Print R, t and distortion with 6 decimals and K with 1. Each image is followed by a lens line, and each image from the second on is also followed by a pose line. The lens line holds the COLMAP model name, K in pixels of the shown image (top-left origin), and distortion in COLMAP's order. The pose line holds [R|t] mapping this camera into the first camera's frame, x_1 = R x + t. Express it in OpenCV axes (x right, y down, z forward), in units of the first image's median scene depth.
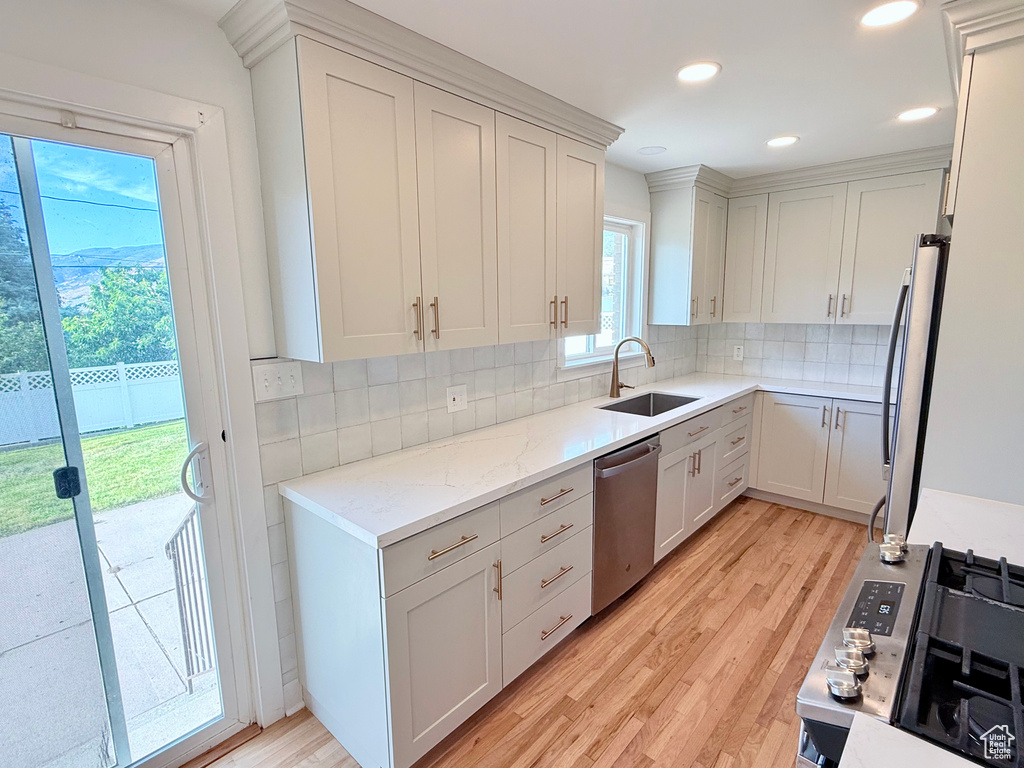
lens RADIAL K [[509.4, 0, 512.9], [0, 509.4, 384.2], [0, 0, 1]] dist [0.001682, 0.000394]
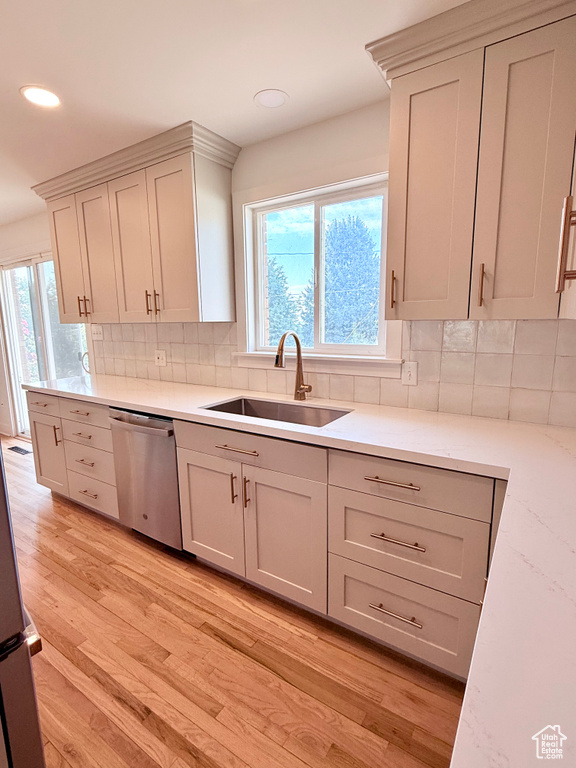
lens RADIAL K [[382.0, 0, 286.7], [0, 382.0, 383.8], [0, 0, 1]] dist [0.001682, 0.000394]
pose [[0.159671, 0.175631, -0.971421, 1.063674], [-0.151336, 0.976769, 0.151723, -0.126594], [0.975501, 0.122785, 0.182541, 1.089082]]
